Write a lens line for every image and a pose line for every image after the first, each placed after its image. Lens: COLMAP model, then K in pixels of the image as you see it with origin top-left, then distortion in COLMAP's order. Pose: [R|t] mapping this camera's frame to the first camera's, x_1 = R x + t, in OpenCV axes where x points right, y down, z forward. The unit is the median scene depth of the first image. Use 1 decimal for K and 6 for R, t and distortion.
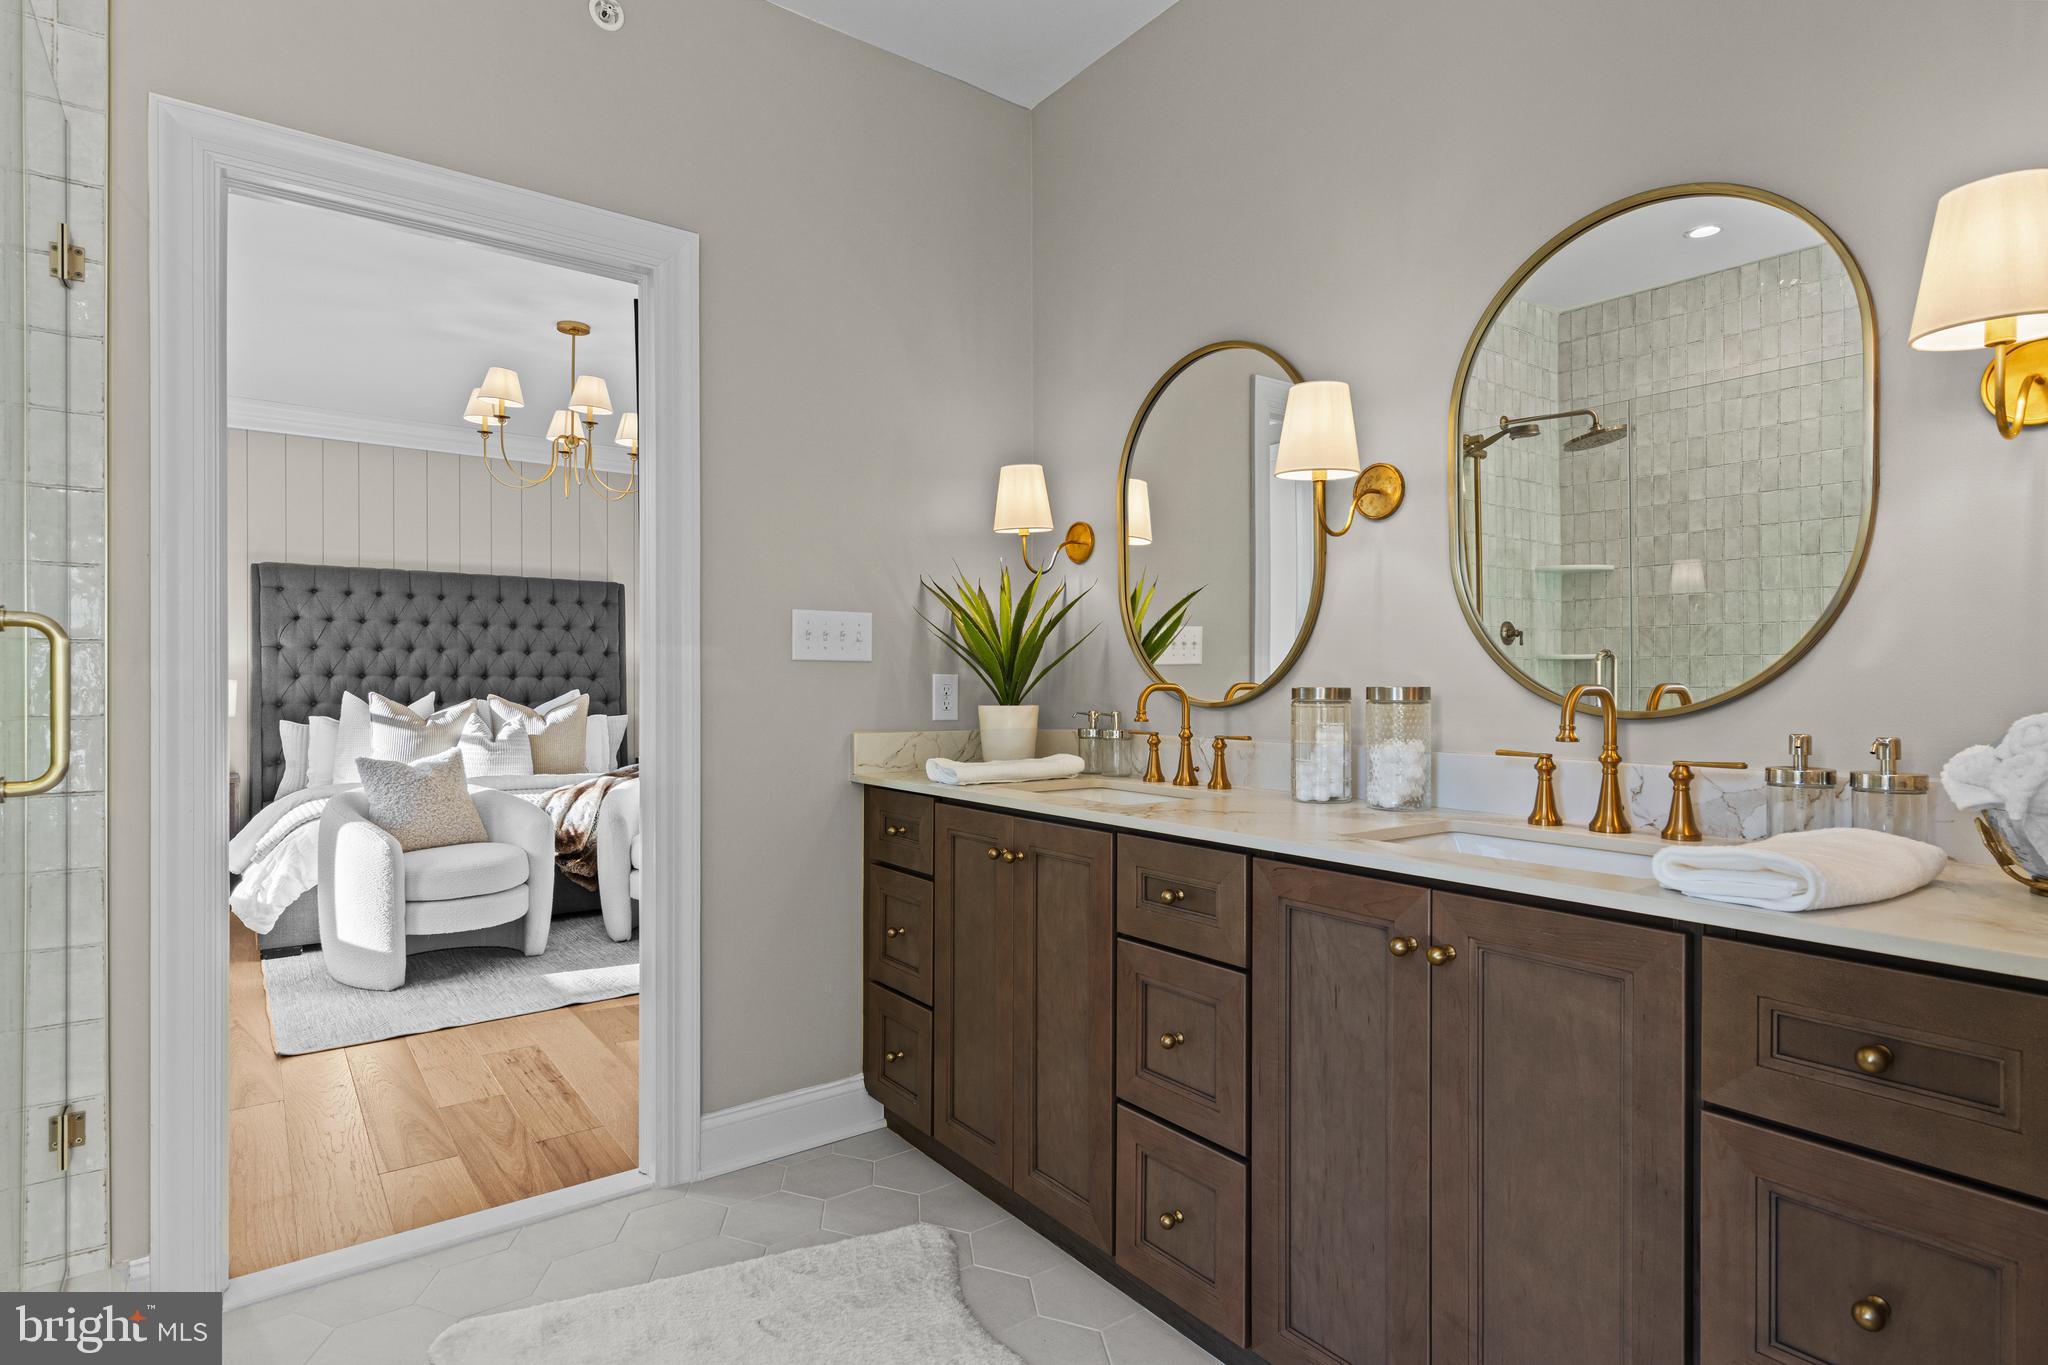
lens RADIAL K [[1042.1, 0, 1021.0], [0, 1042.1, 687.6], [0, 0, 1]] dist [0.011063, -0.000637]
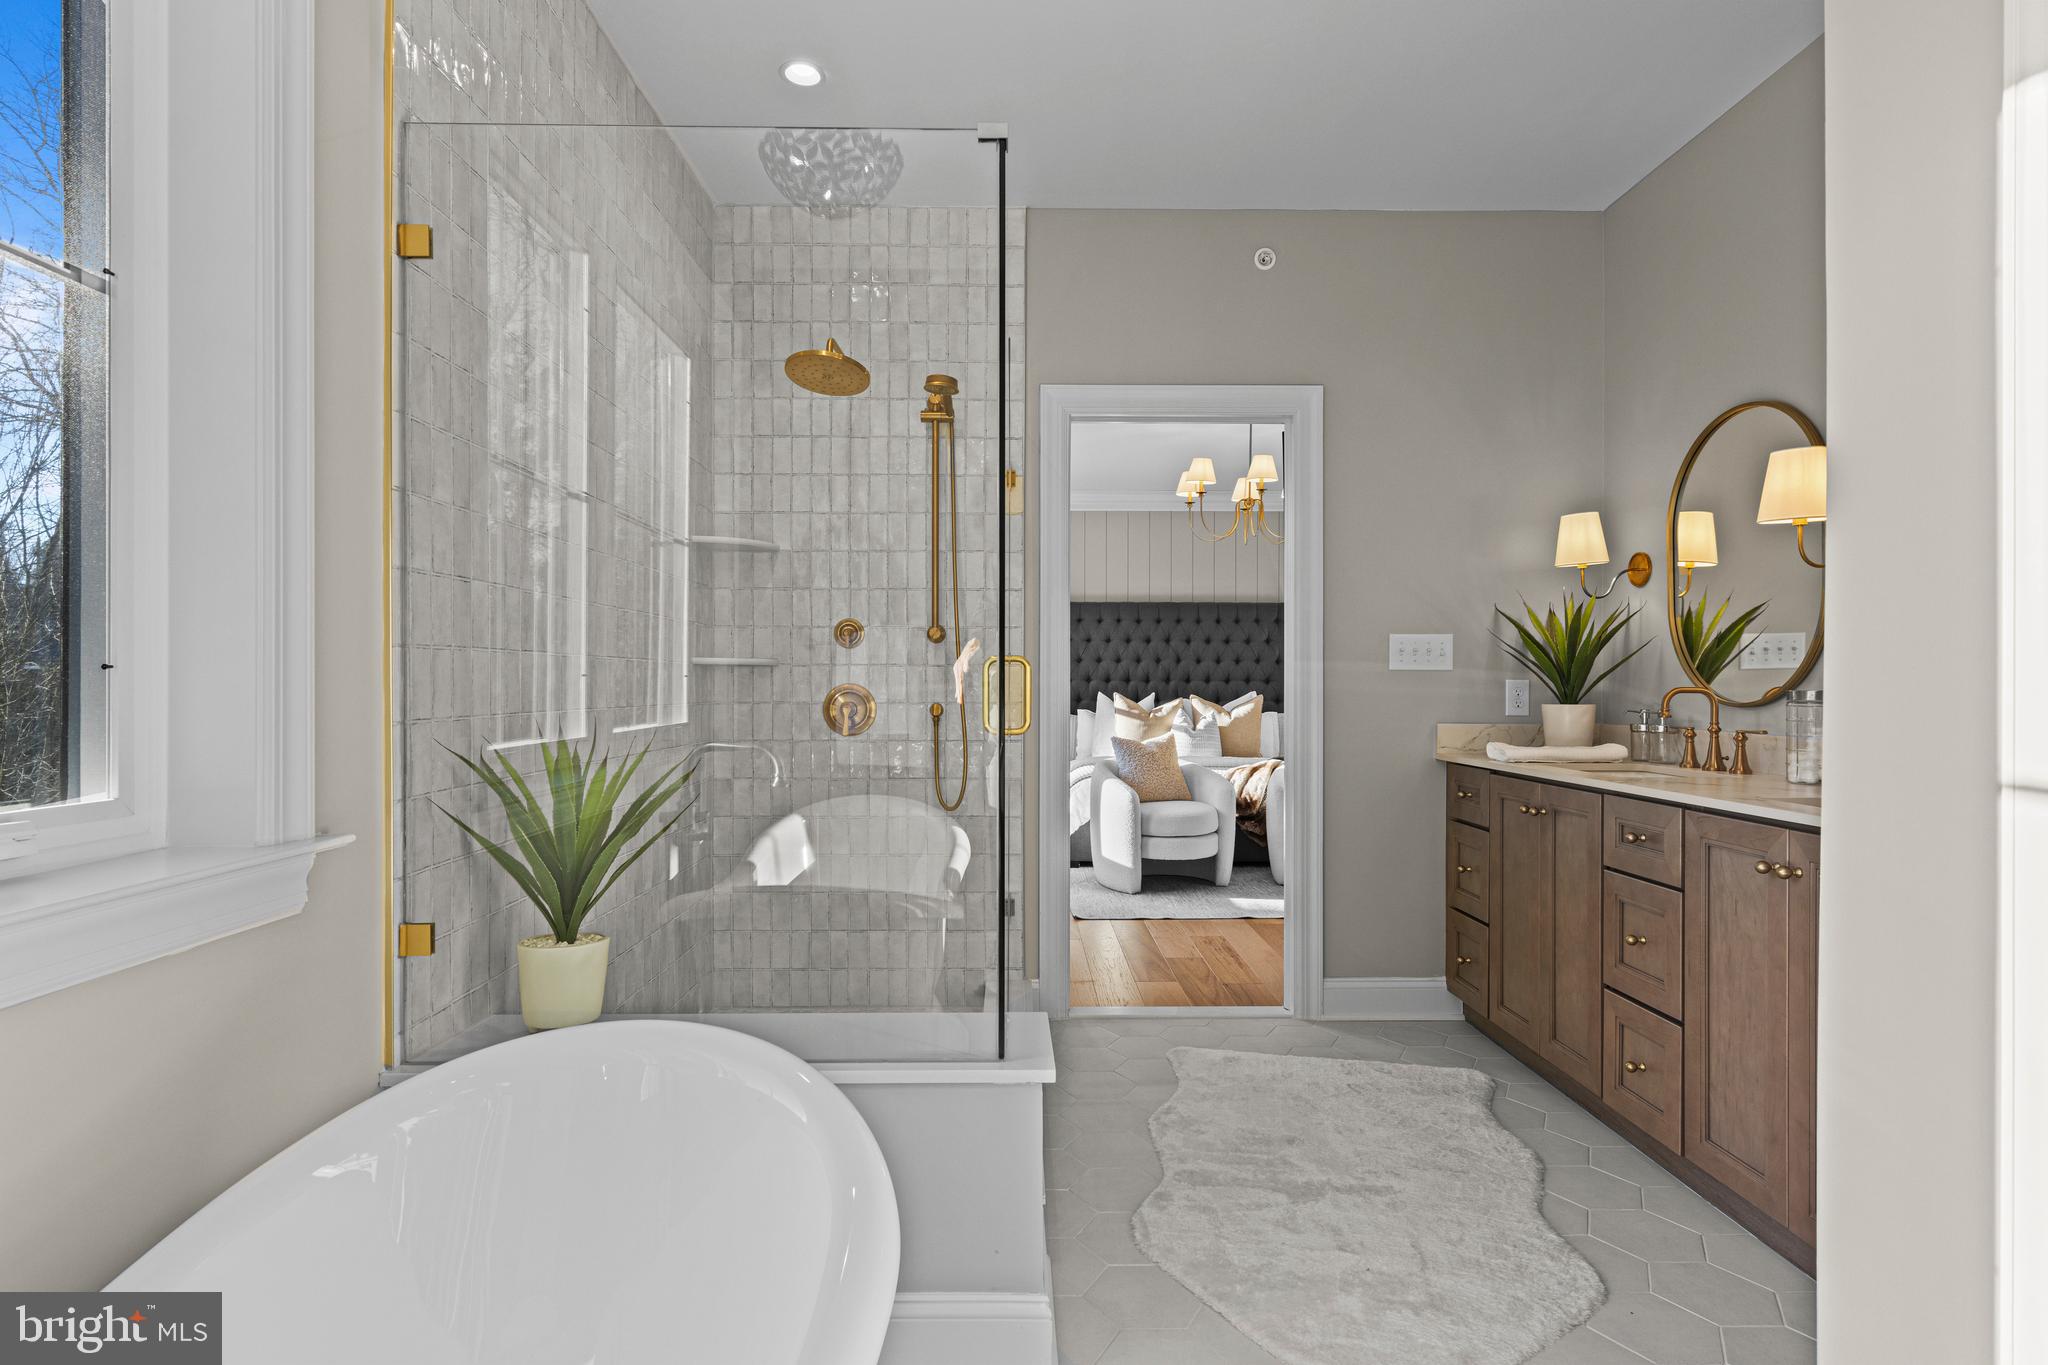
lens RADIAL K [[1042.1, 0, 1021.0], [0, 1042.1, 687.6], [0, 0, 1]] dist [0.011063, -0.000637]
pose [[0.808370, 0.001388, -0.588673, 0.192018], [-0.002932, 0.999994, -0.001668, 0.001005], [0.588667, 0.003074, 0.808370, -0.397875]]
